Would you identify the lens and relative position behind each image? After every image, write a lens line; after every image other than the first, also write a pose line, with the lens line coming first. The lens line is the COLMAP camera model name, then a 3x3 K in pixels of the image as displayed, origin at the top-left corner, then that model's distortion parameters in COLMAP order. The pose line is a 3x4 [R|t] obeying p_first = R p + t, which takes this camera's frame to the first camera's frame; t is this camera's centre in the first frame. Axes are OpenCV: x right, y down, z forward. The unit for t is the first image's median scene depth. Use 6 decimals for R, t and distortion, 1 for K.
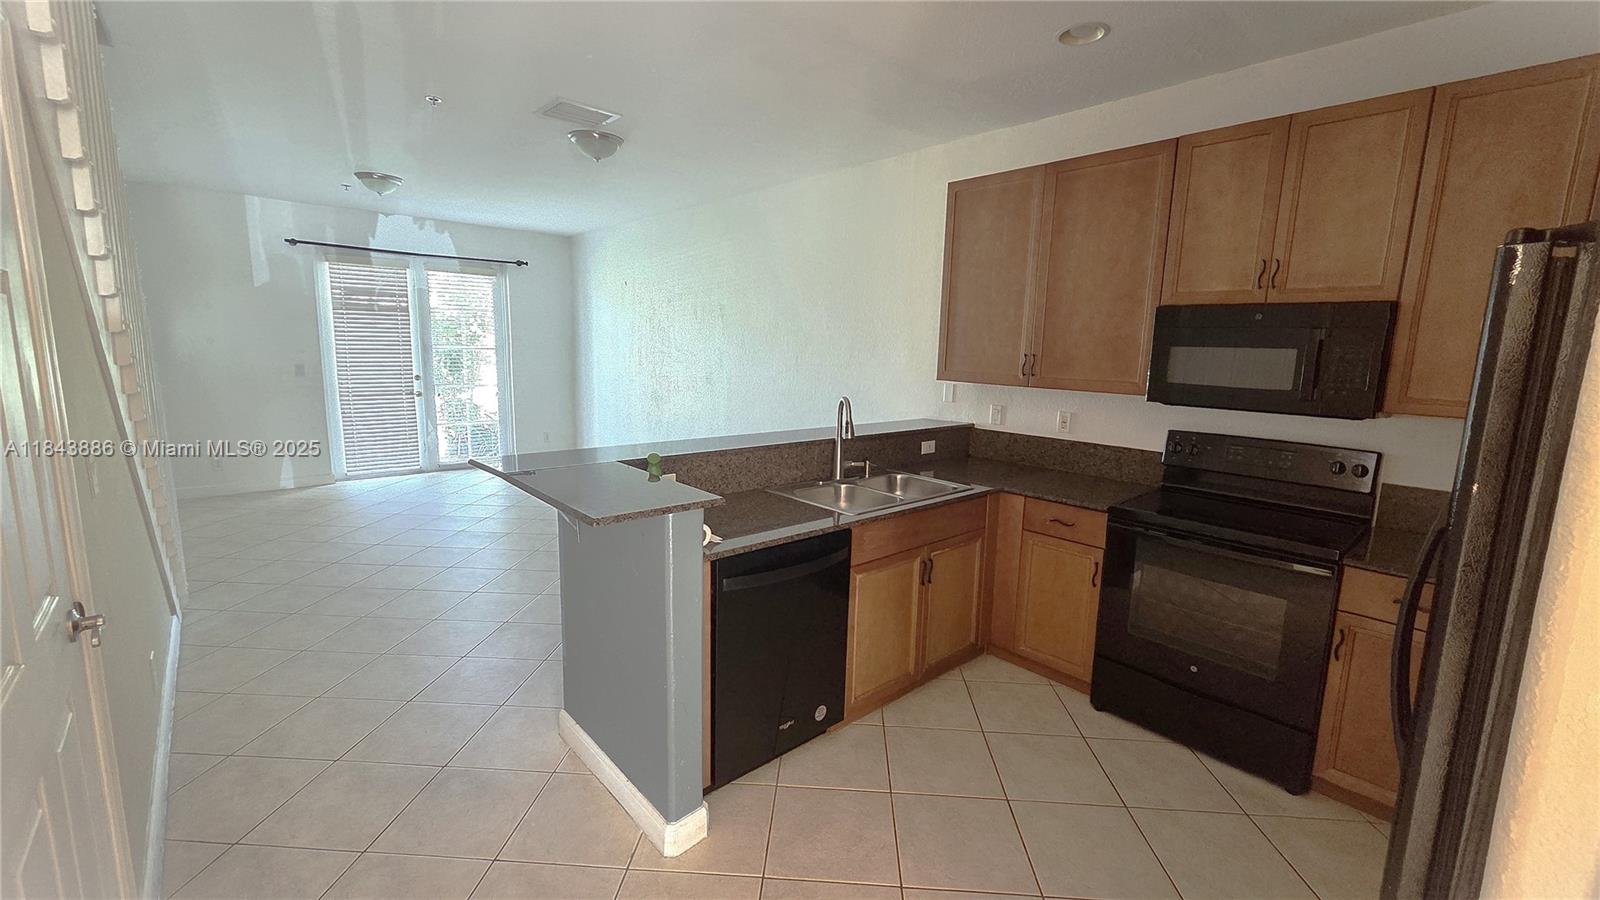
lens RADIAL K [[652.9, 0, 803.5], [0, 652.9, 442.8], [0, 0, 1]] dist [0.008157, -0.000884]
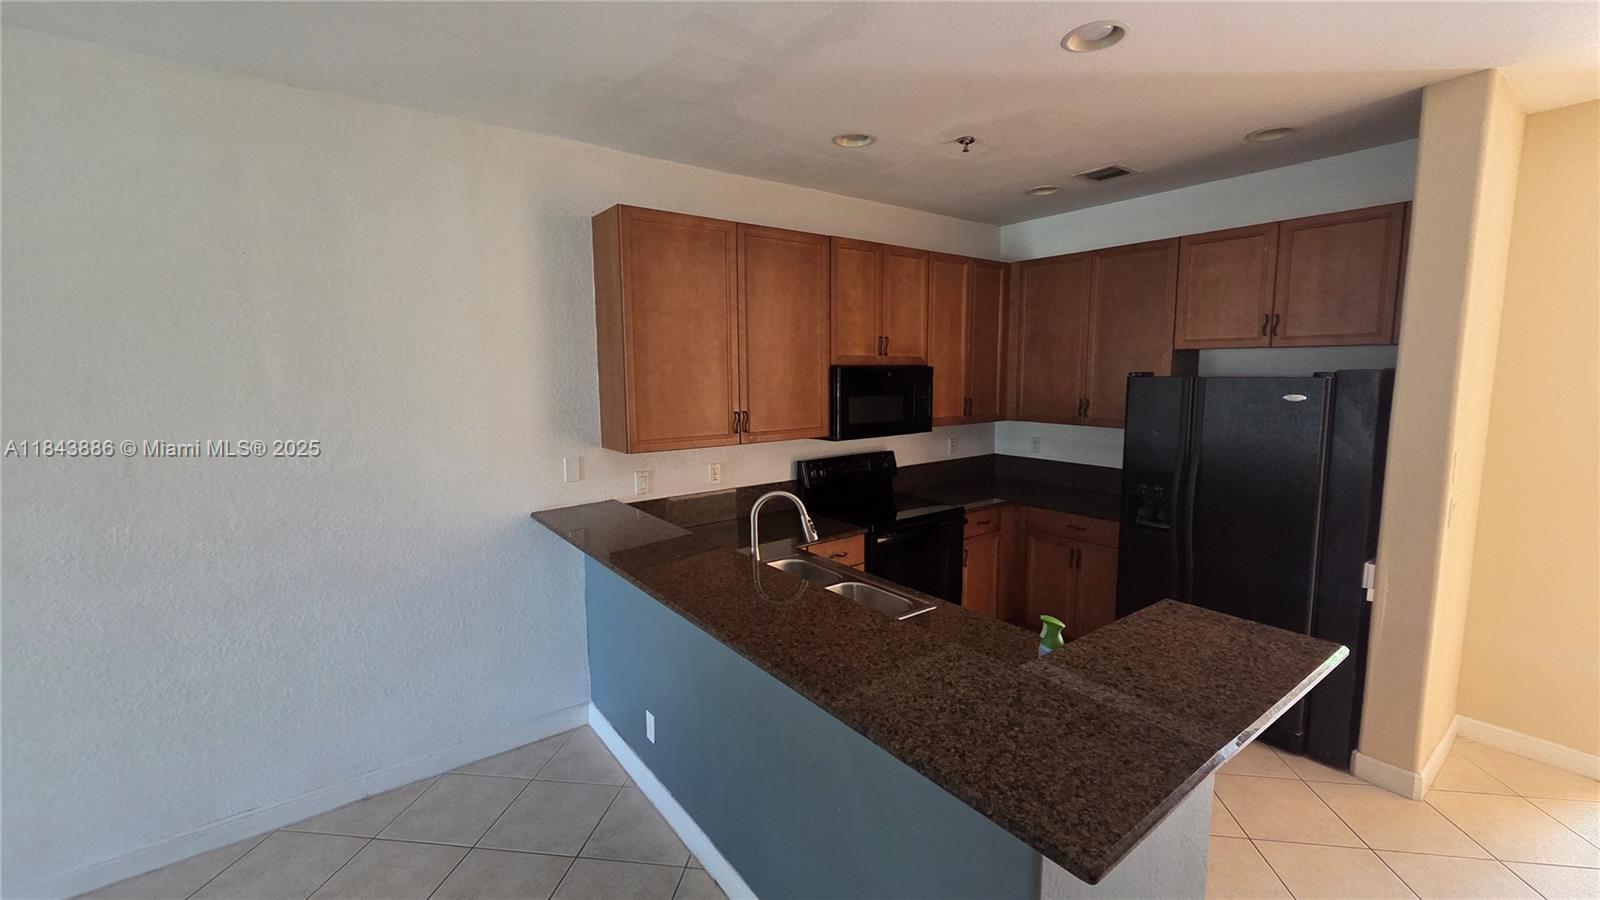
lens RADIAL K [[652.9, 0, 803.7], [0, 652.9, 445.0], [0, 0, 1]] dist [0.008157, -0.000884]
pose [[0.079603, -0.143755, 0.986407, -0.671278], [0.160497, 0.978485, 0.129648, -0.212917], [-0.983821, 0.147995, 0.100962, 0.874609]]
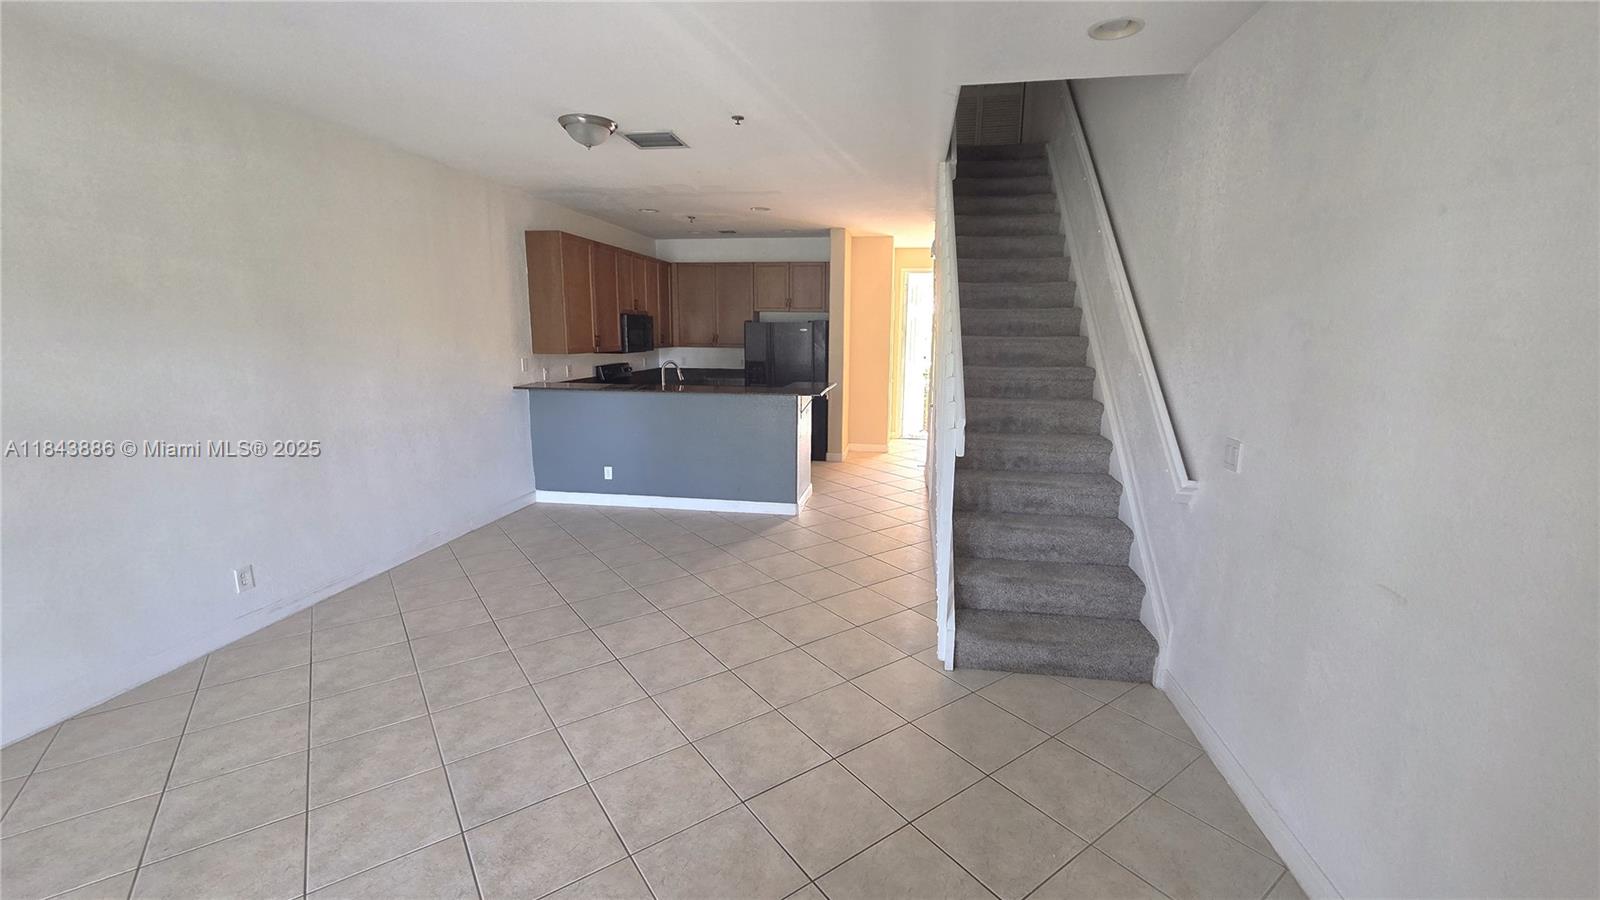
lens RADIAL K [[652.9, 0, 795.6], [0, 652.9, 436.7], [0, 0, 1]] dist [0.008157, -0.000884]
pose [[-0.621367, -0.155917, 0.767850, -1.697956], [0.096224, 0.957397, 0.272273, -0.344715], [-0.777589, 0.243067, -0.579892, 1.878796]]
